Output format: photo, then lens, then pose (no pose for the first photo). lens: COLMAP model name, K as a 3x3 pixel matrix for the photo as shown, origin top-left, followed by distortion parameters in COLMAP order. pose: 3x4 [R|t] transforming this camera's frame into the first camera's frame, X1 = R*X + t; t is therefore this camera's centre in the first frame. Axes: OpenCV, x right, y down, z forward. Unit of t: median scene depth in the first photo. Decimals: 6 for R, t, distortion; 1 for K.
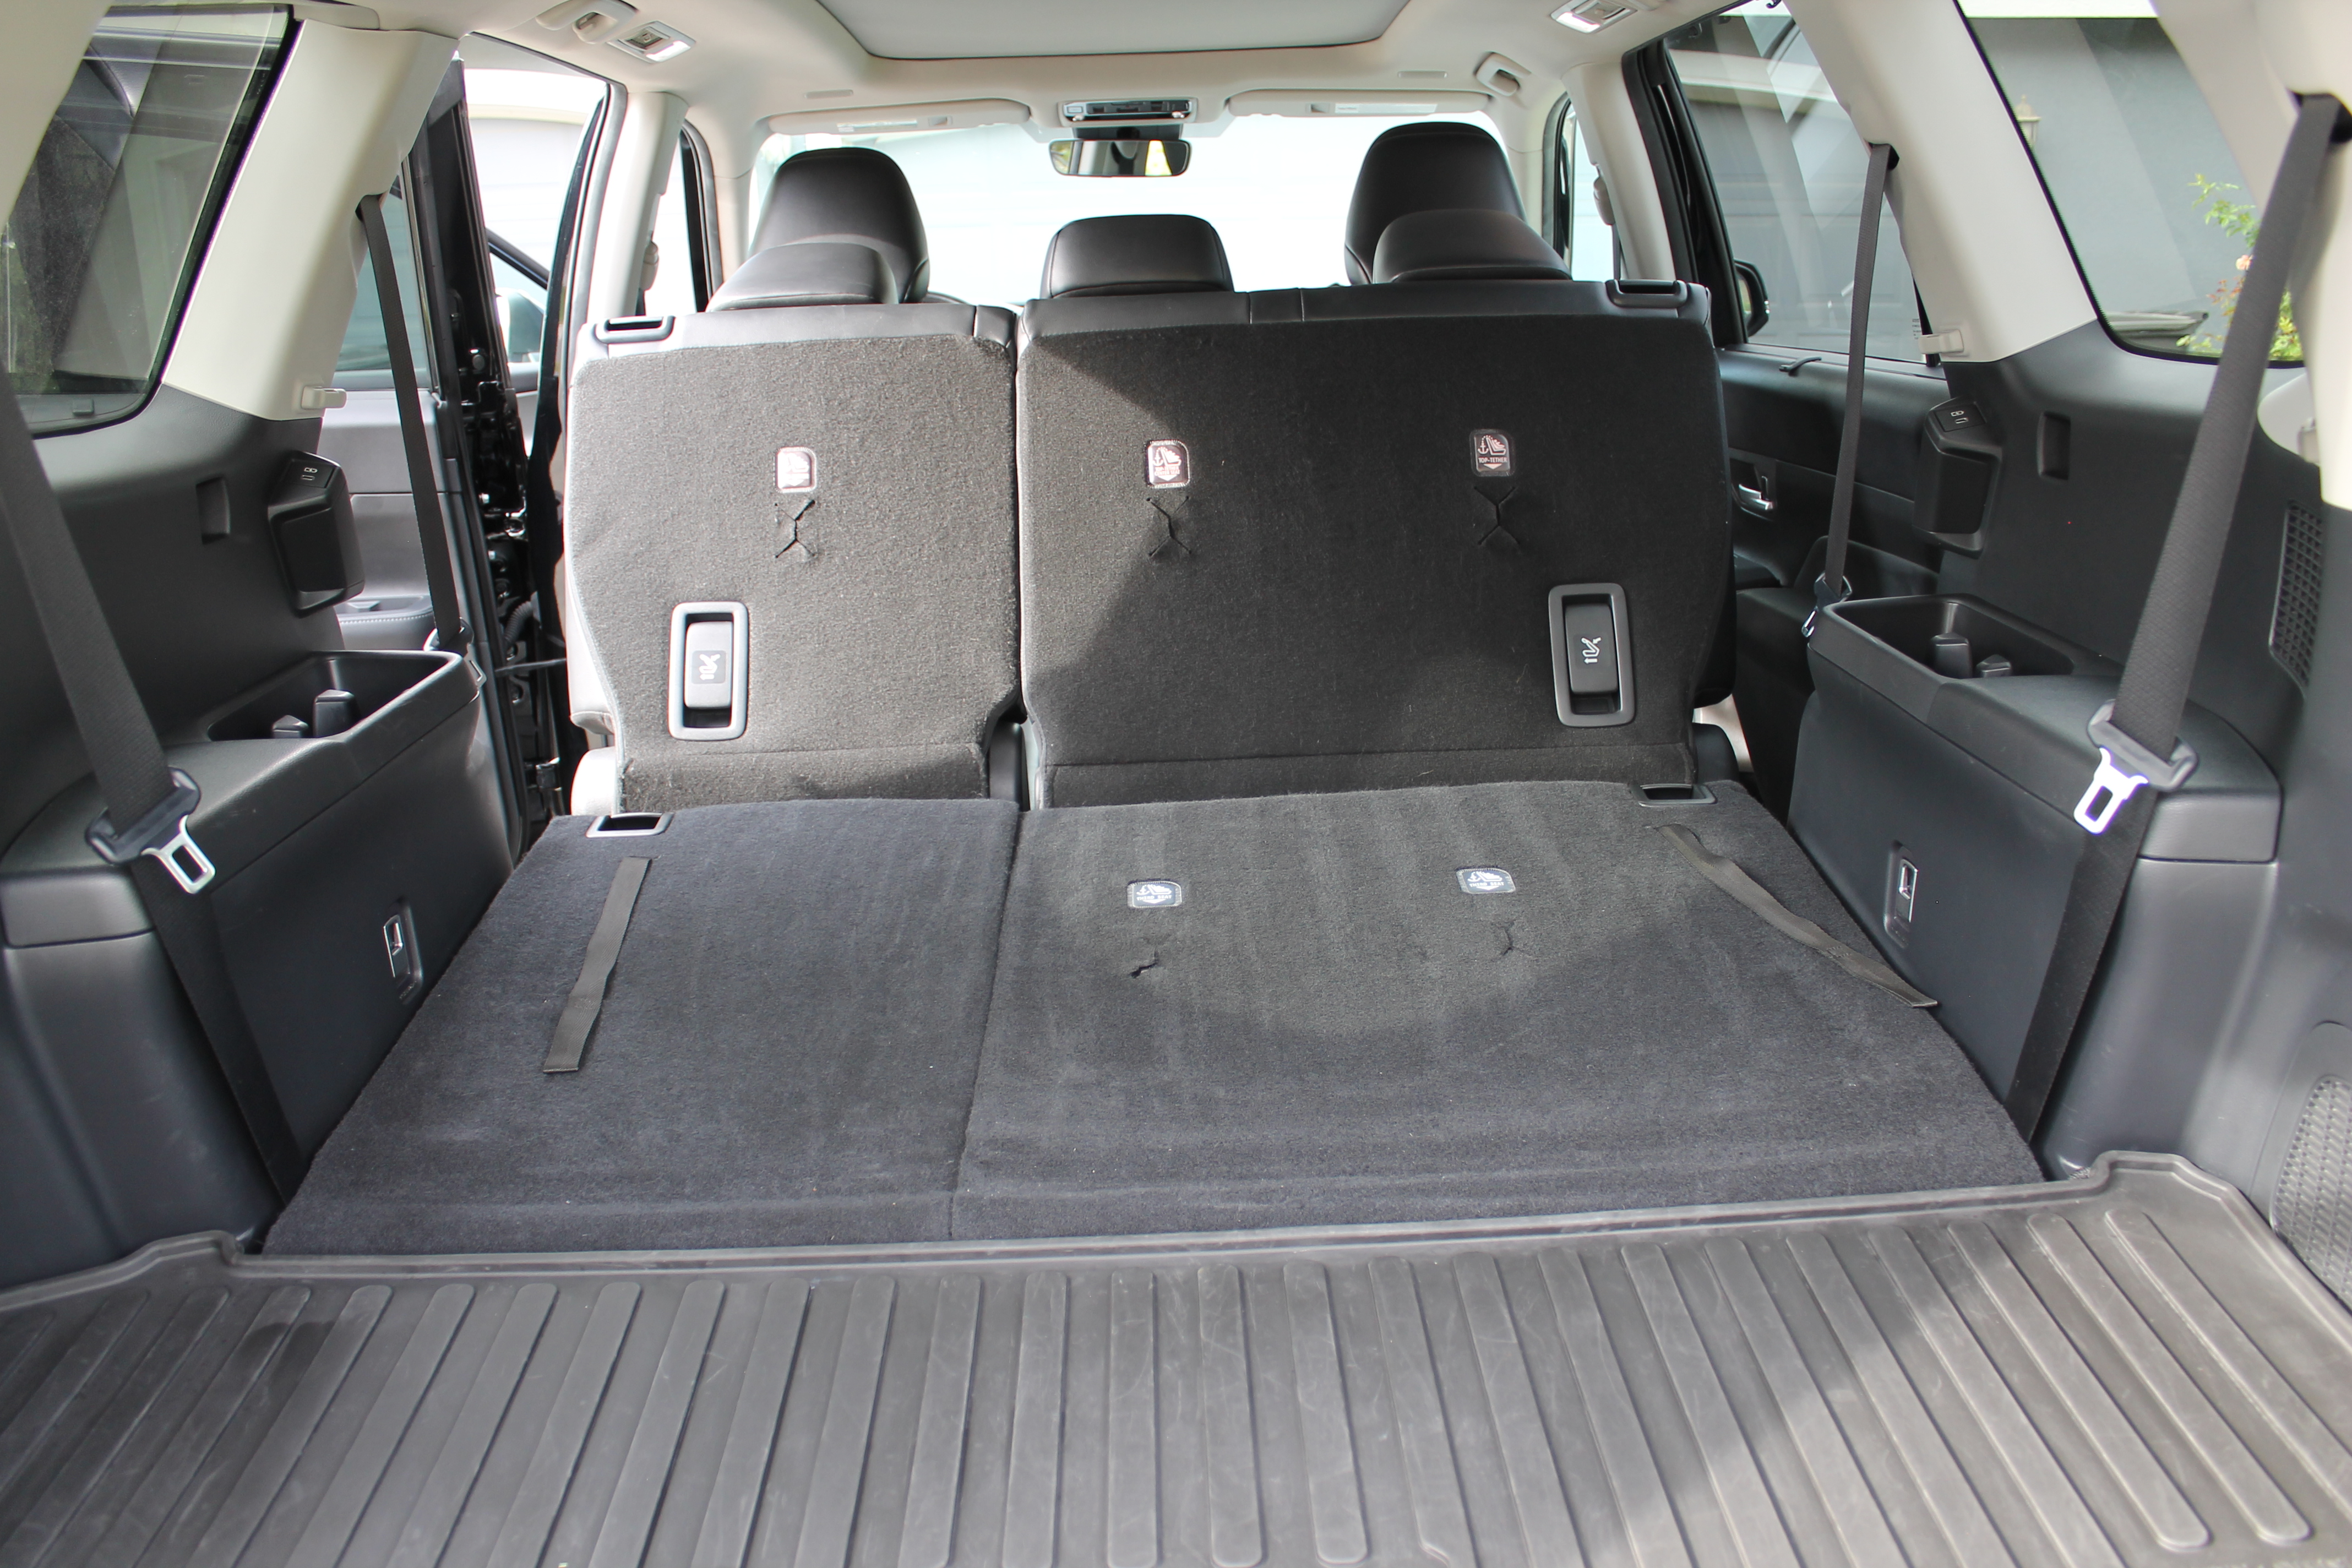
lens RADIAL K [[1916.8, 0, 1176.0], [0, 1916.8, 784.0], [0, 0, 1]] dist [-0.158157, 0.123300]
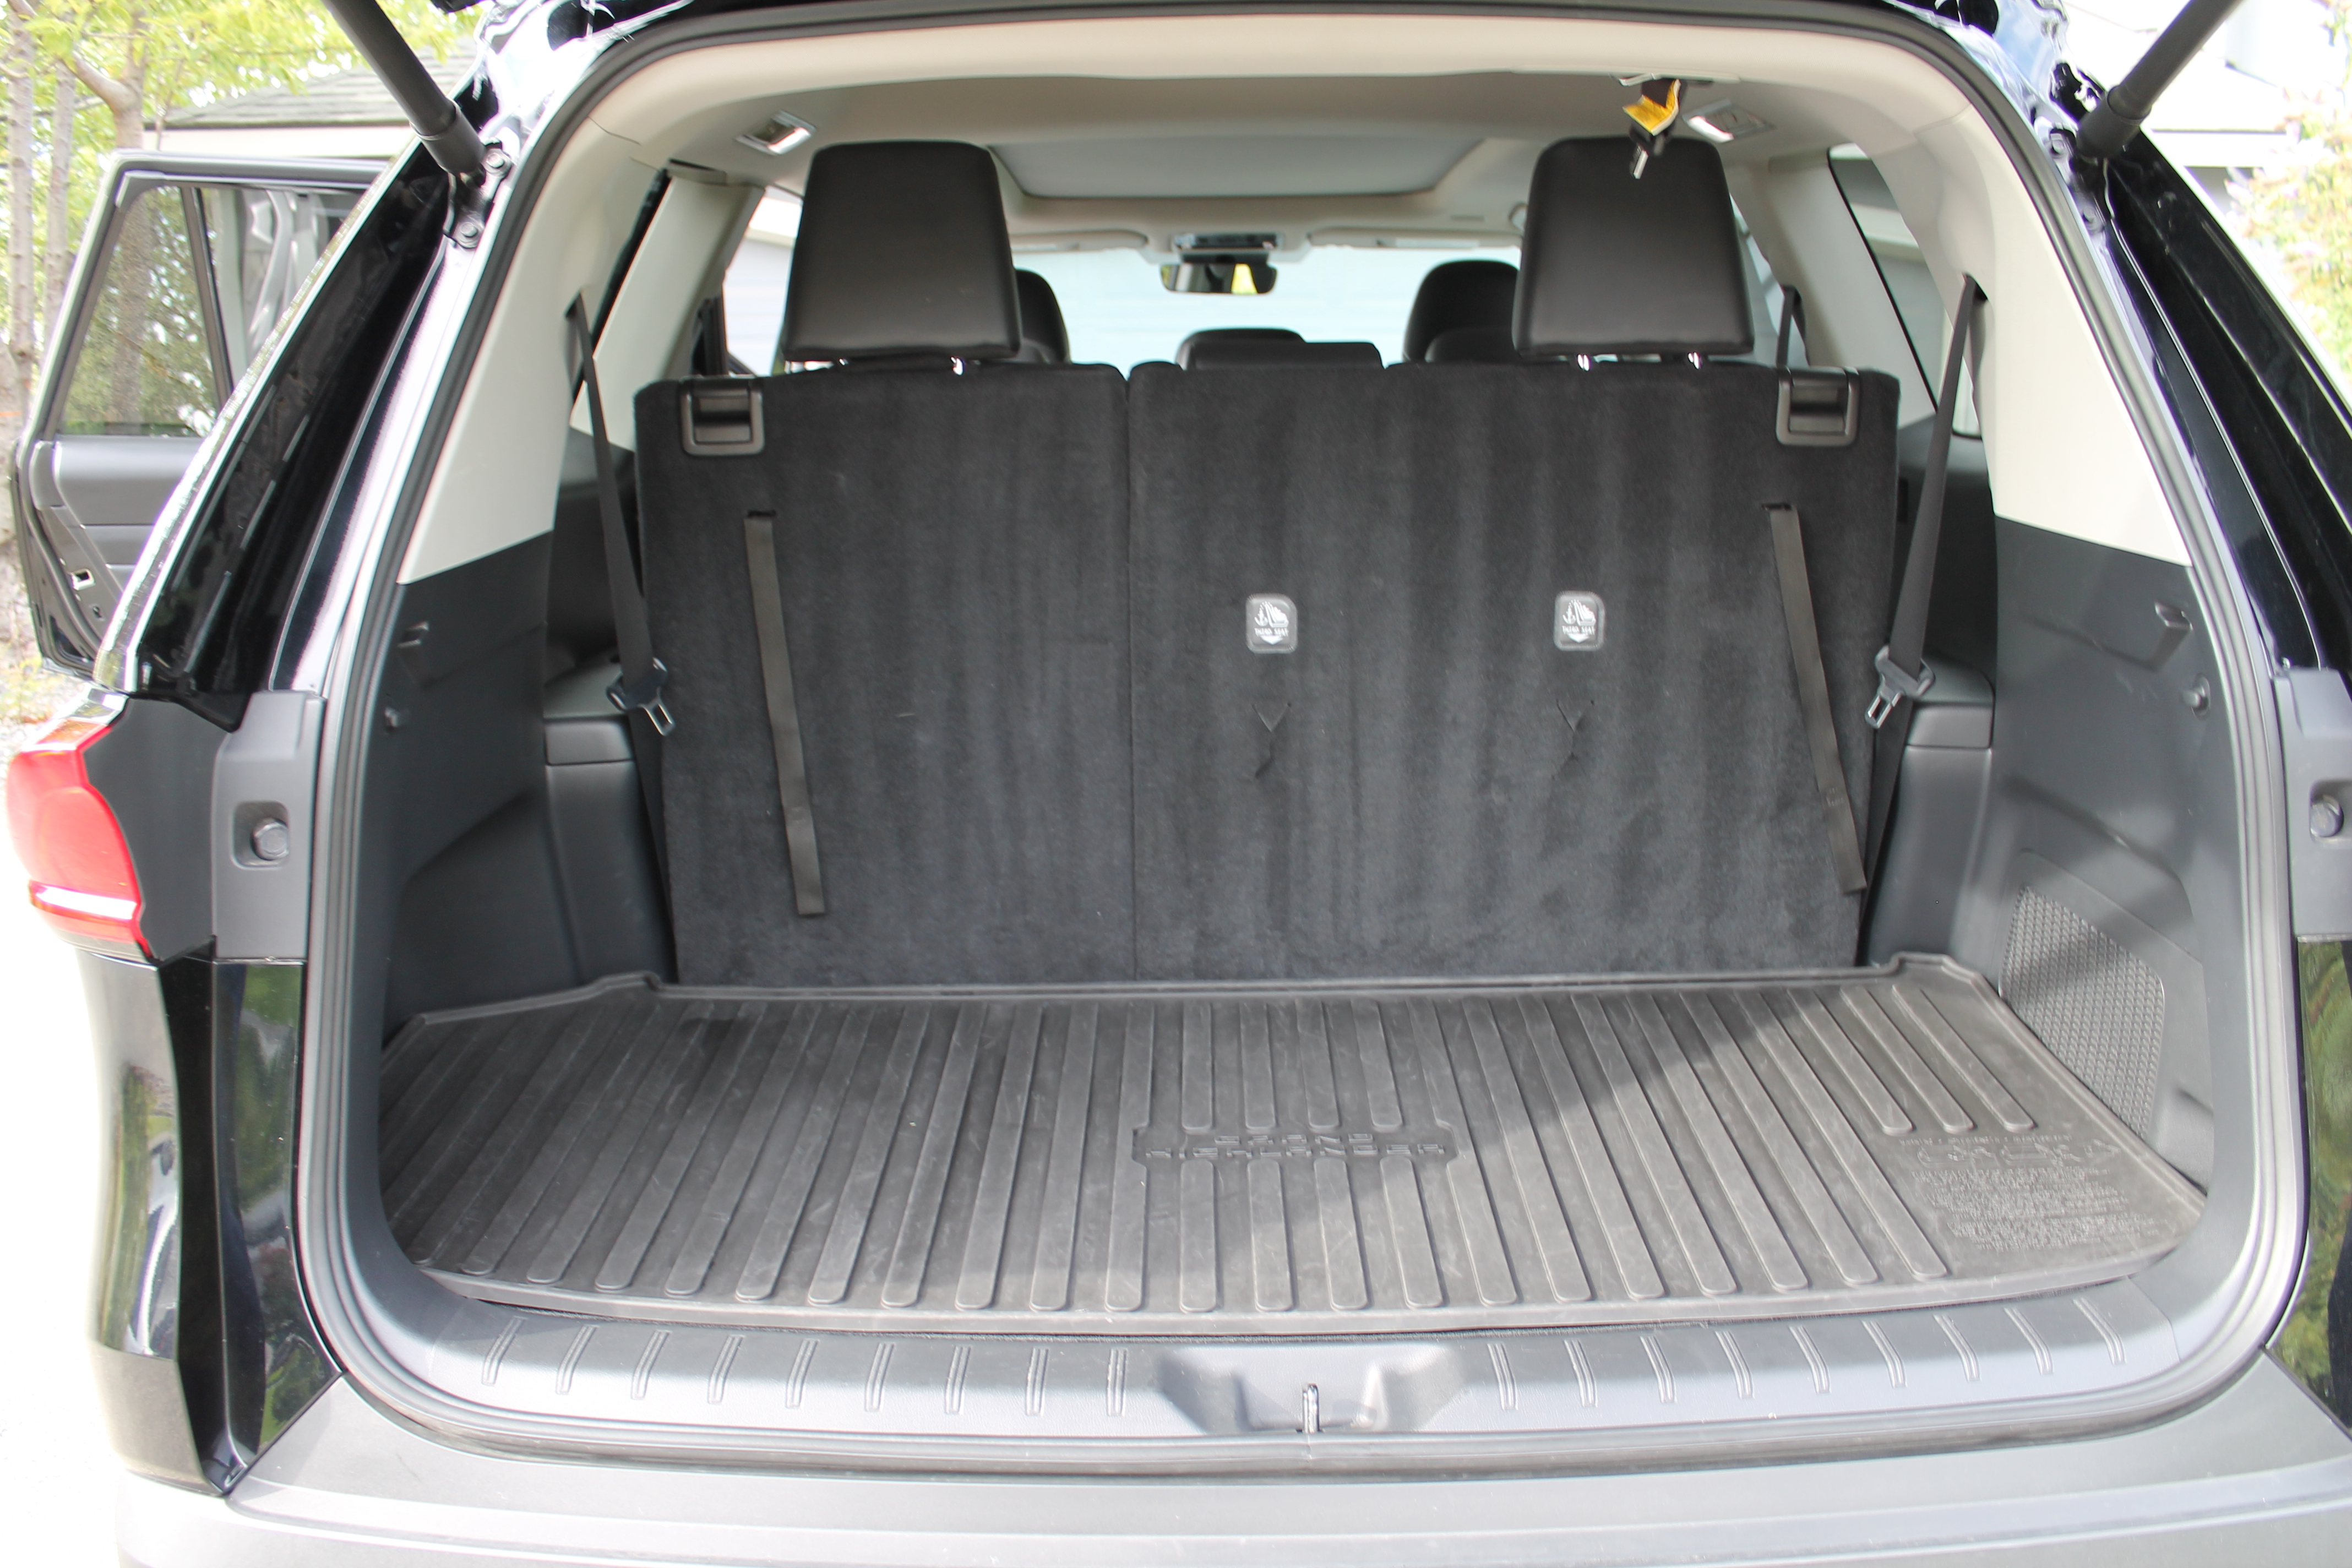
lens RADIAL K [[1874.1, 0, 1176.0], [0, 1874.1, 784.0], [0, 0, 1]] dist [-0.160816, 0.113773]
pose [[0.999329, 0.024778, -0.026964, -0.052173], [-0.026088, 0.998440, -0.049357, 0.168353], [0.025699, 0.050027, 0.998417, -0.565367]]
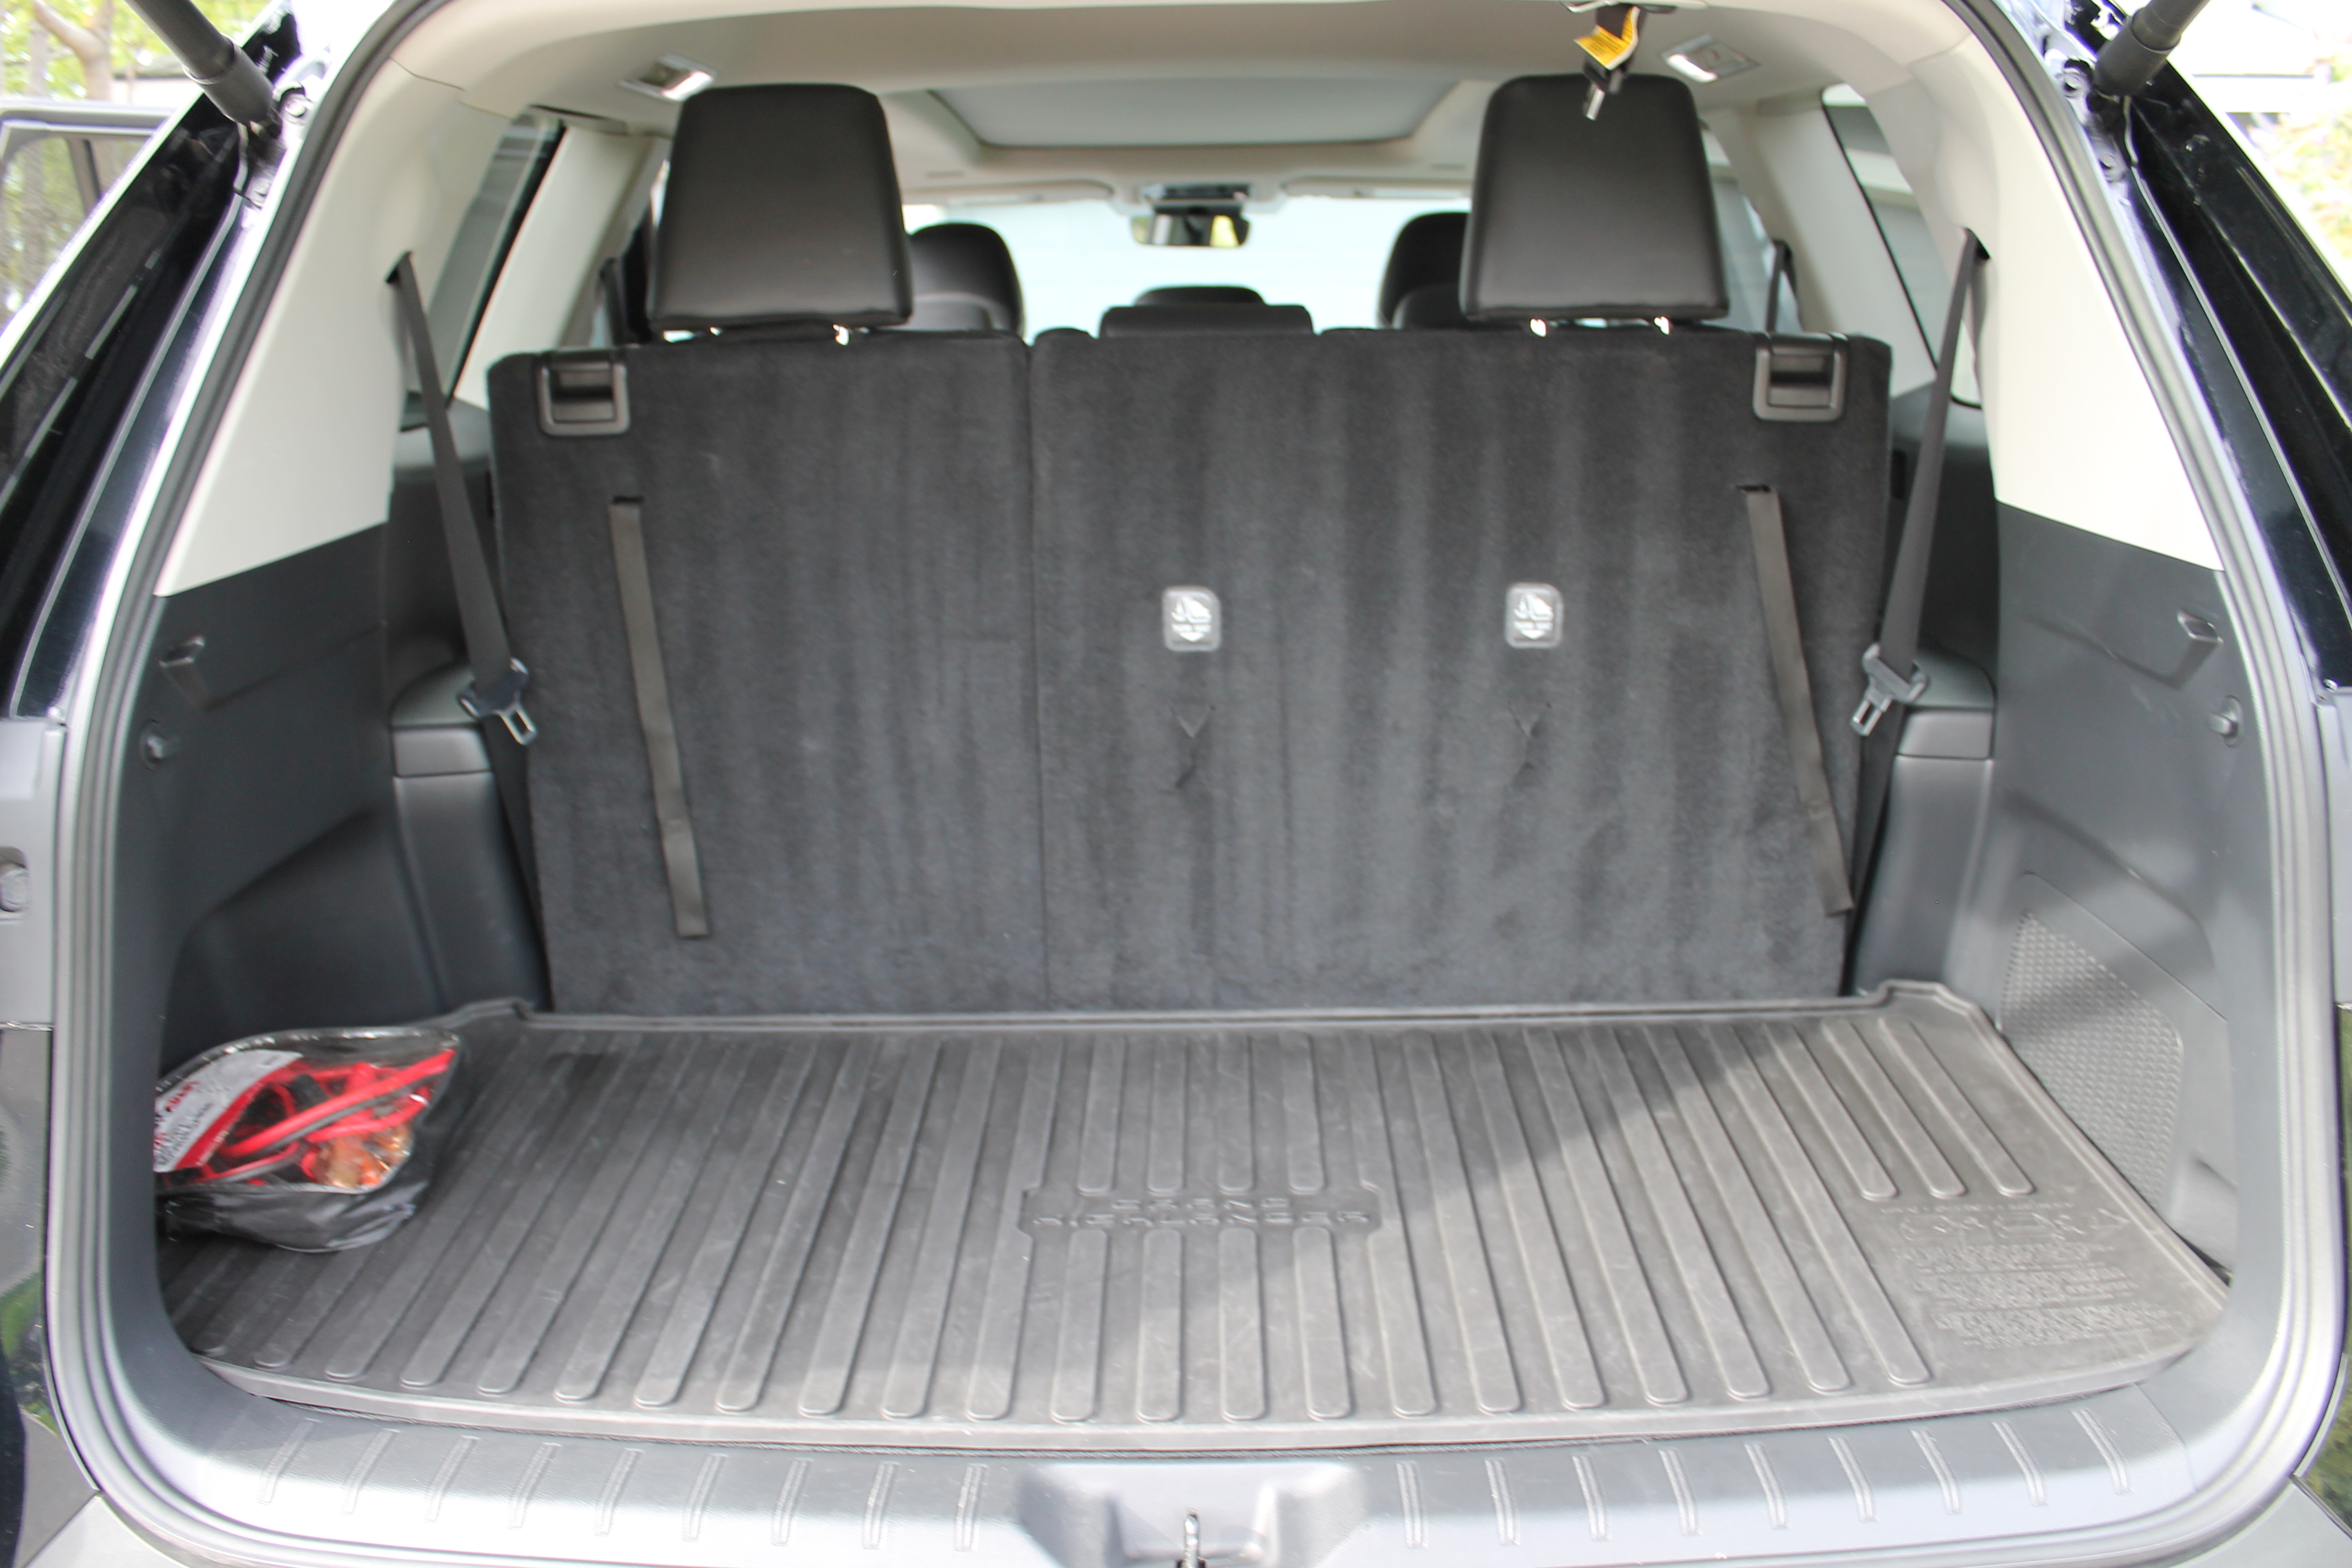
lens RADIAL K [[1874.1, 0, 1176.0], [0, 1874.1, 784.0], [0, 0, 1]] dist [-0.160816, 0.113773]
pose [[0.999183, 0.025434, -0.031423, 0.019937], [-0.026193, 0.999369, -0.023979, 0.112224], [0.030793, 0.024782, 0.999219, -0.411822]]
